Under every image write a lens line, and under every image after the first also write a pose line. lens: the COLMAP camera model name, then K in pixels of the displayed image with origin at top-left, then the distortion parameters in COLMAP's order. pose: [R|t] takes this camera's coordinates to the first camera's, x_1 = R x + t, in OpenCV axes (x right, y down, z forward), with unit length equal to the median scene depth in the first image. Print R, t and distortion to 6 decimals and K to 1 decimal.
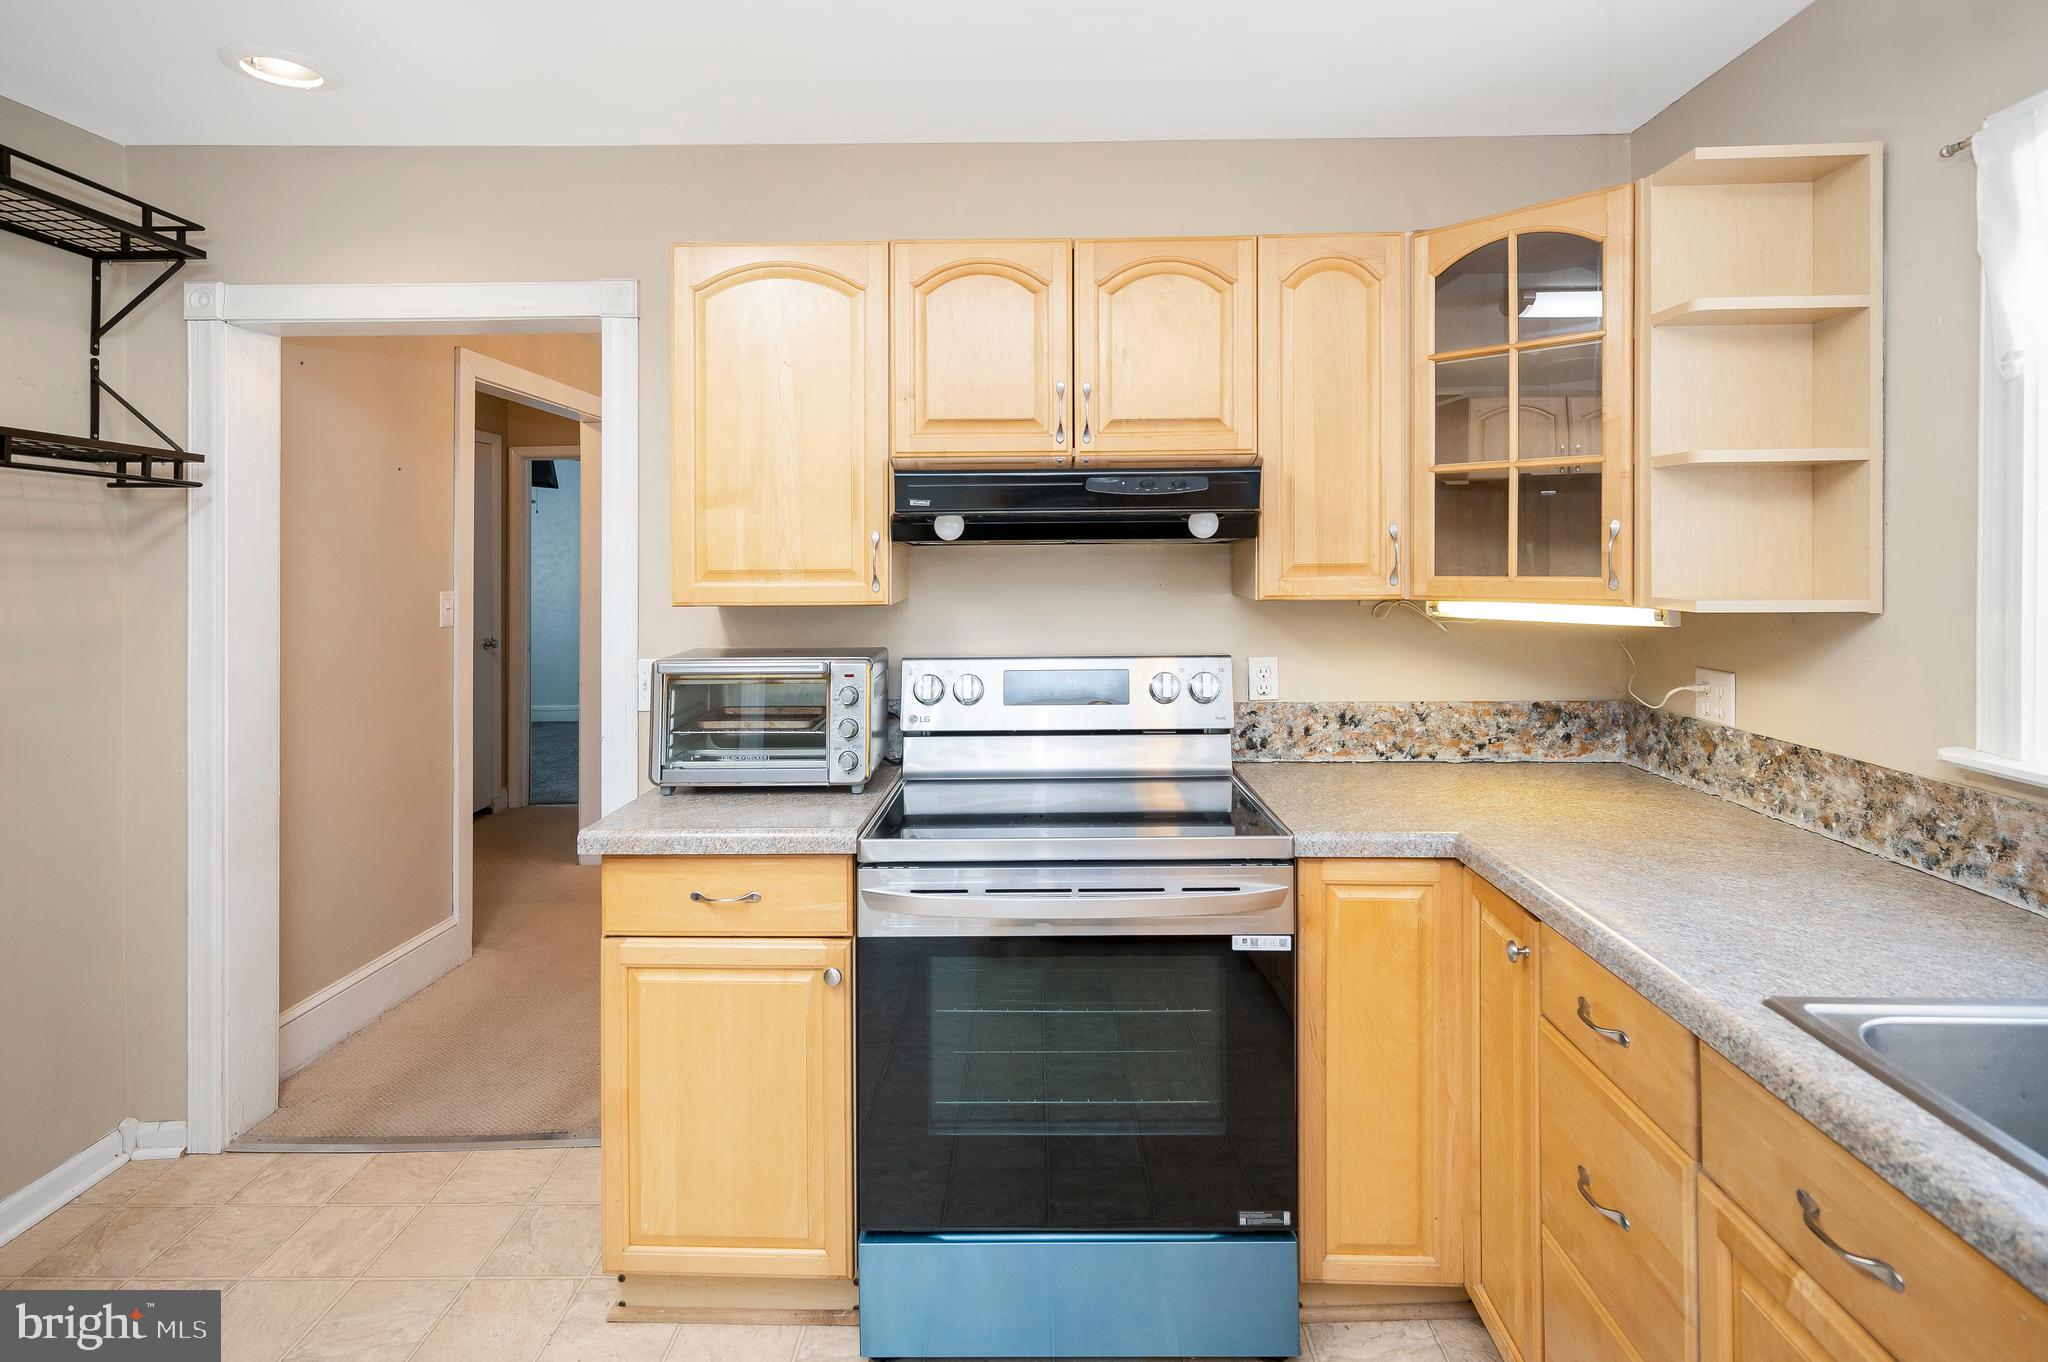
lens RADIAL K [[1077.9, 0, 1041.0], [0, 1077.9, 553.1], [0, 0, 1]] dist [0.003283, 0.003376]
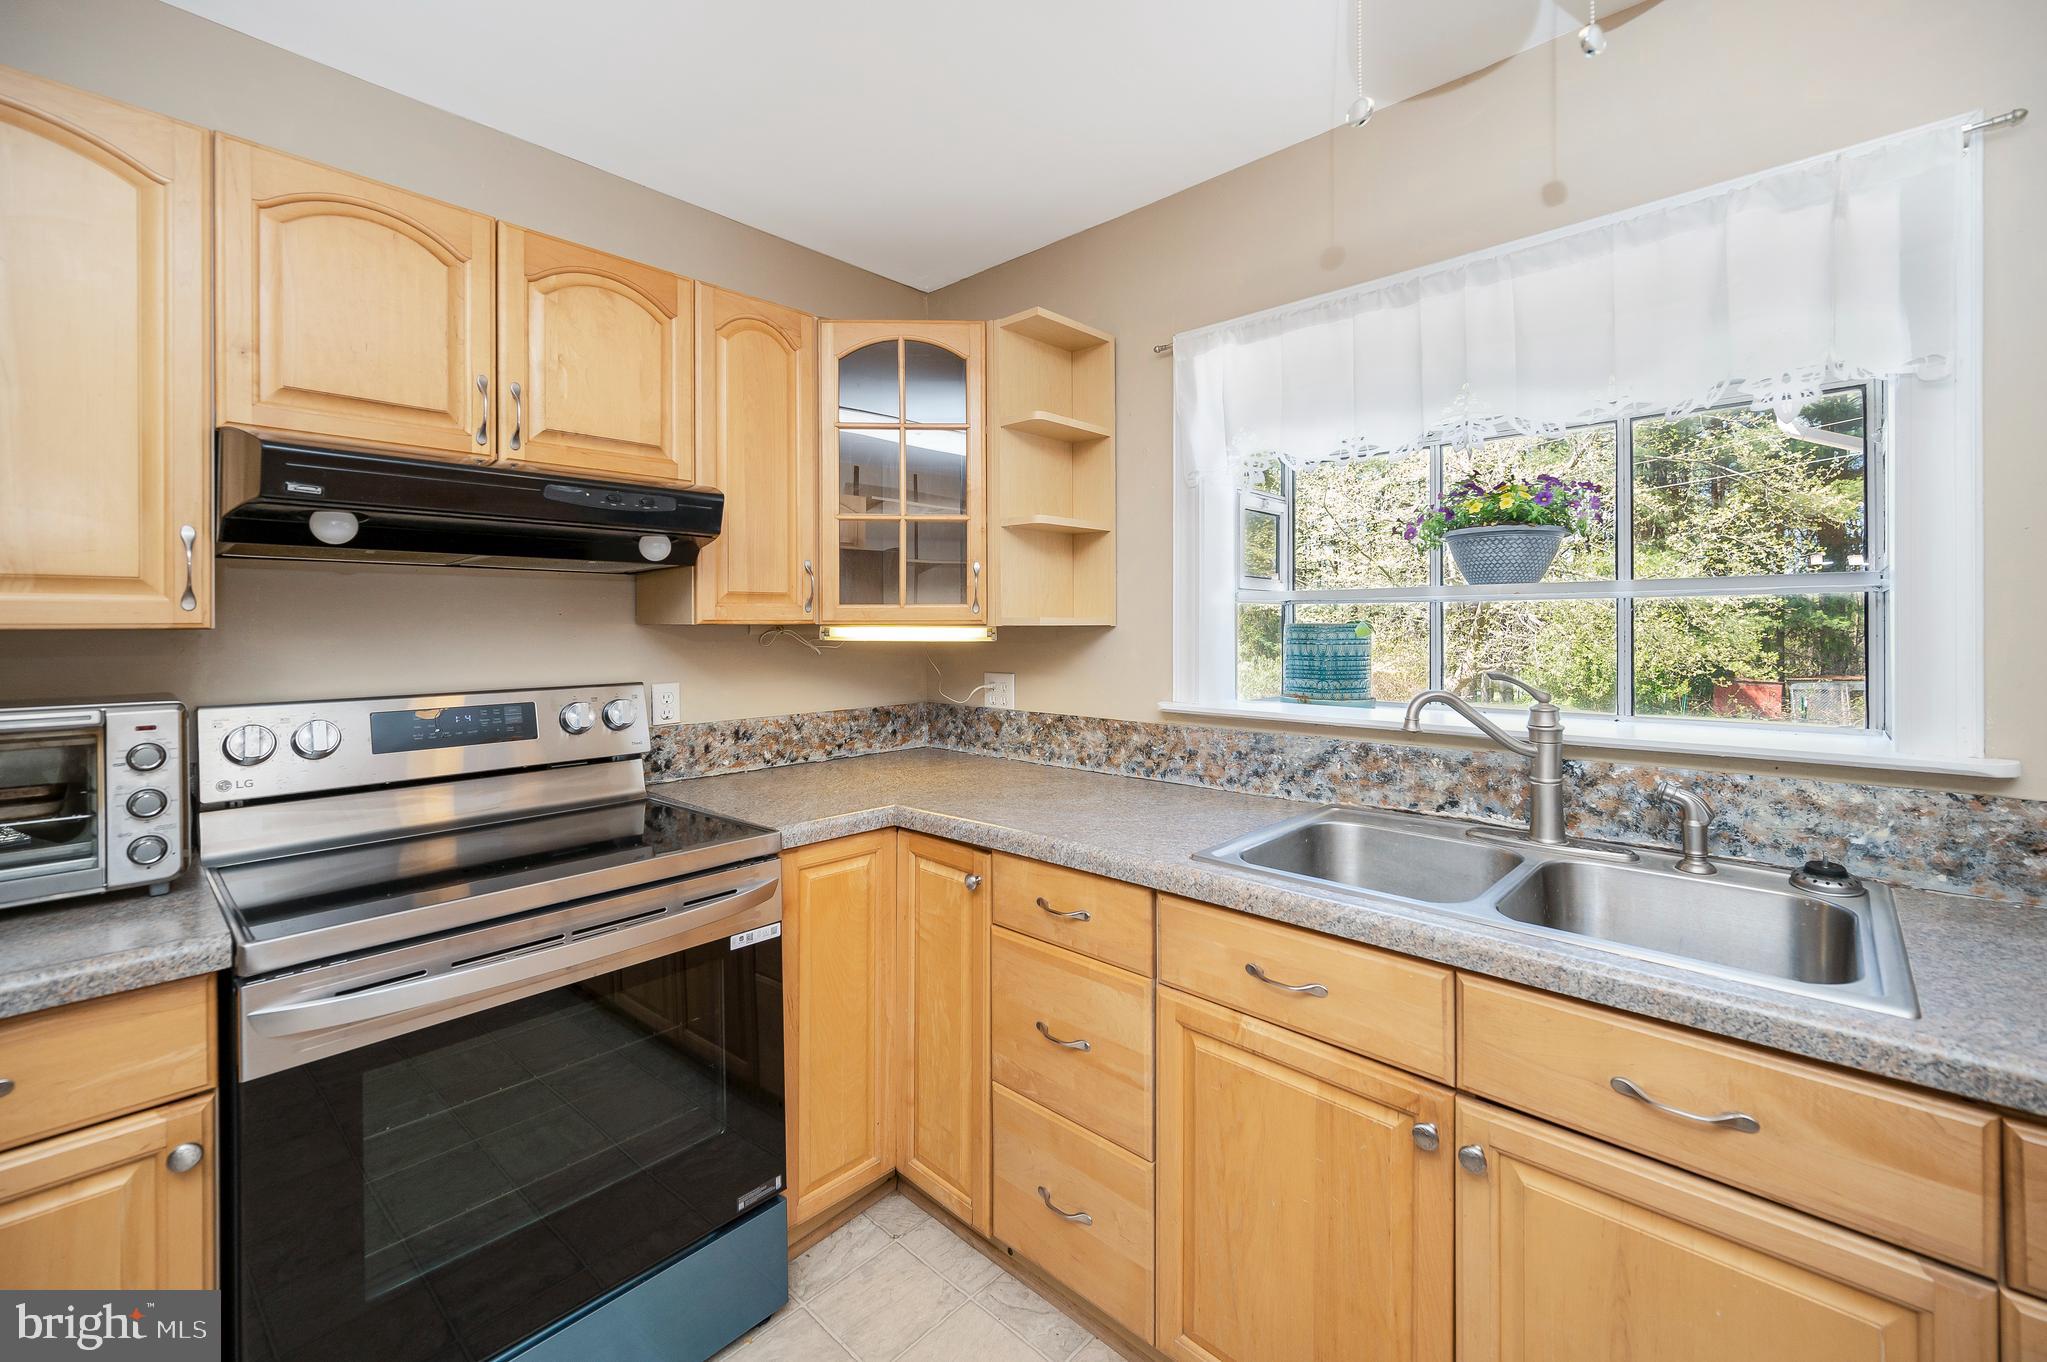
lens RADIAL K [[848.5, 0, 1037.5], [0, 848.5, 625.8], [0, 0, 1]] dist [-0.000265, 0.000634]
pose [[0.656740, 0.003418, 0.754109, -0.232700], [-0.001070, 0.999993, -0.003600, 0.053898], [-0.754116, 0.001557, 0.656739, 0.225213]]
